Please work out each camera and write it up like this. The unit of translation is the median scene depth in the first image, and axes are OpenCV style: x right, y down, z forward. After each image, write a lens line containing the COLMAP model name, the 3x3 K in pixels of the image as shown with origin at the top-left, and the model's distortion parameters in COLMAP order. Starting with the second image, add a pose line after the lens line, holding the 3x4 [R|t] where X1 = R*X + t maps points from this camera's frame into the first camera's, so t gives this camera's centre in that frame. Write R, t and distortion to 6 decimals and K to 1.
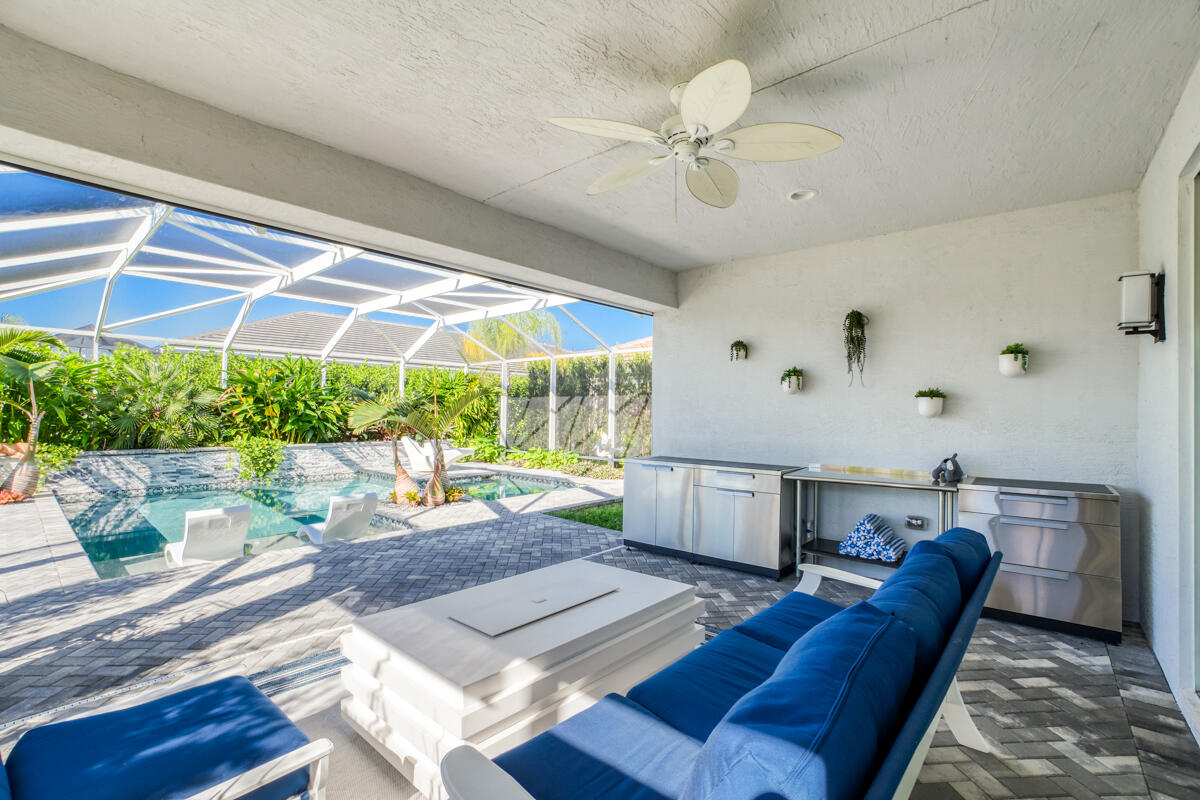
lens RADIAL K [[540.4, 0, 595.3], [0, 540.4, 396.7], [0, 0, 1]] dist [-0.051874, 0.017372]
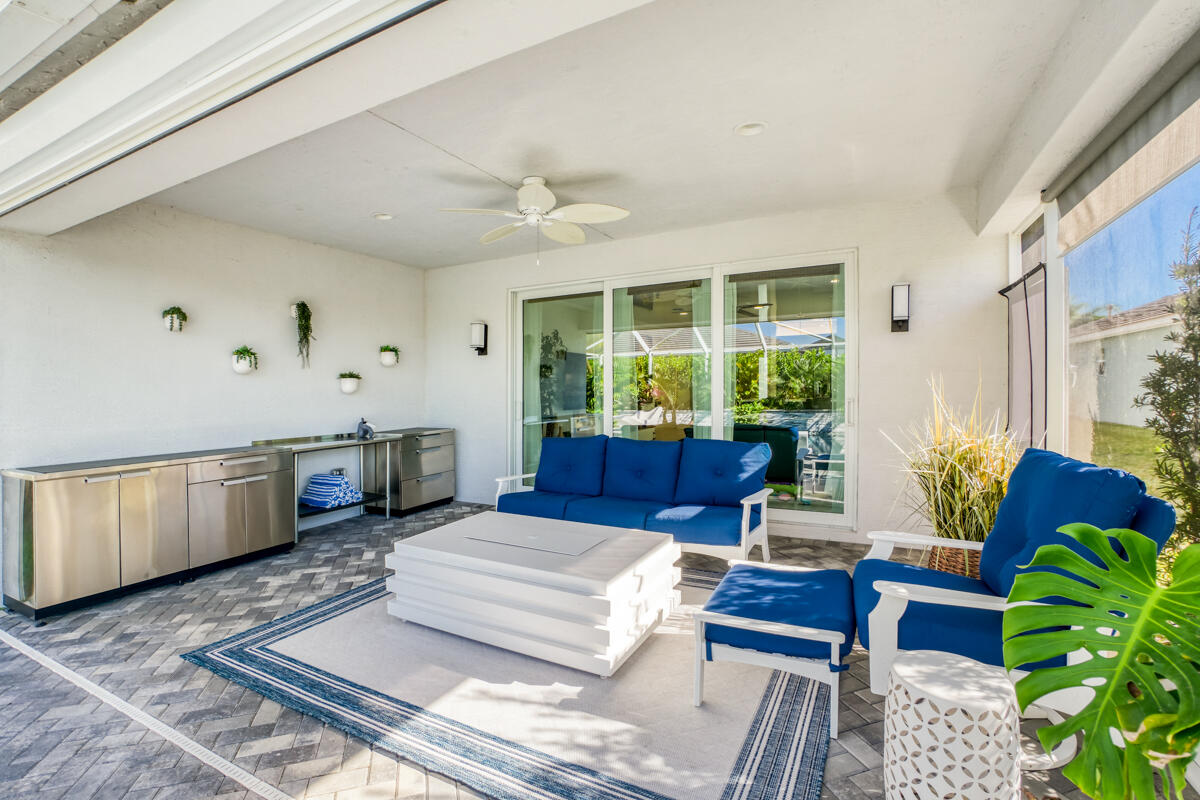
lens RADIAL K [[540.4, 0, 580.2], [0, 540.4, 401.8], [0, 0, 1]] dist [-0.051874, 0.017372]
pose [[-0.213761, -0.028901, 0.976458, -0.394178], [-0.009193, 0.999578, 0.027573, 0.008612], [-0.976843, -0.003083, -0.213937, 0.338145]]
